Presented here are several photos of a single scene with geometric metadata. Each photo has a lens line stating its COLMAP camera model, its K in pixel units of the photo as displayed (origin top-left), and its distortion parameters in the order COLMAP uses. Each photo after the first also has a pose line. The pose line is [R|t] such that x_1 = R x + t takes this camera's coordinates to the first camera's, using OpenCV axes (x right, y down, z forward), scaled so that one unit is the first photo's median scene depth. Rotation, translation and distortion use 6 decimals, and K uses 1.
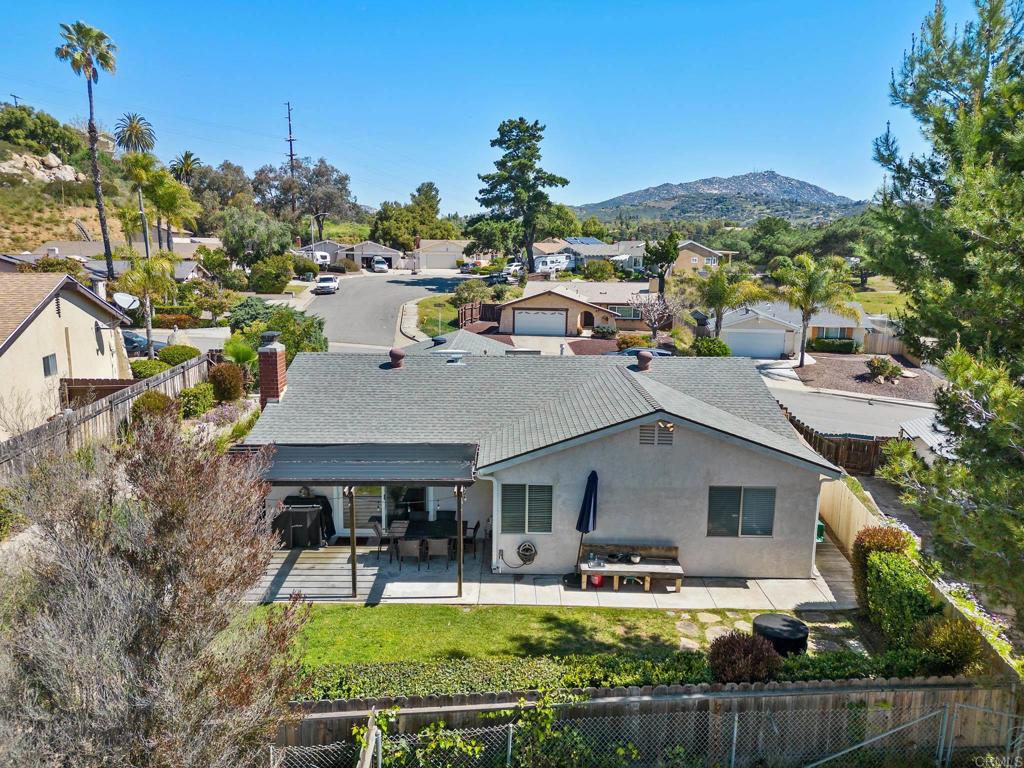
lens RADIAL K [[723.2, 0, 512.0], [0, 723.2, 384.0], [0, 0, 1]] dist [0.043395, -0.007379]
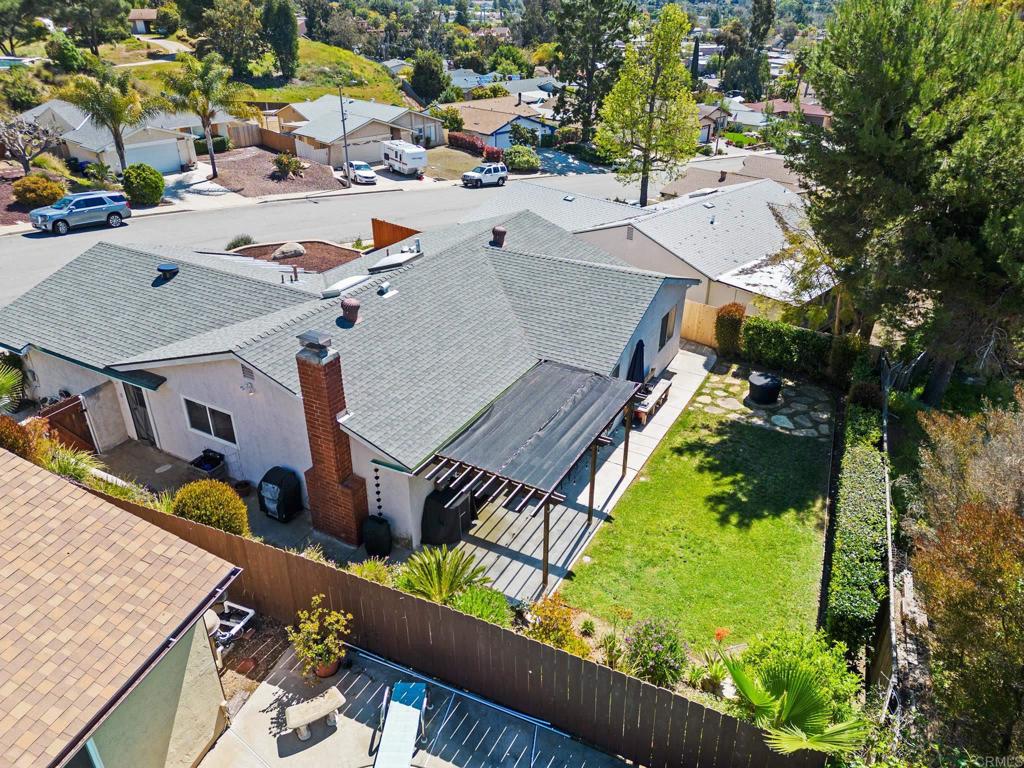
lens RADIAL K [[723.2, 0, 512.0], [0, 723.2, 384.0], [0, 0, 1]] dist [0.043395, -0.007379]
pose [[0.498795, -0.424765, 0.755498, -1.044008], [0.170536, 0.902734, 0.394954, -0.368139], [-0.849777, -0.068161, 0.522717, 0.542884]]
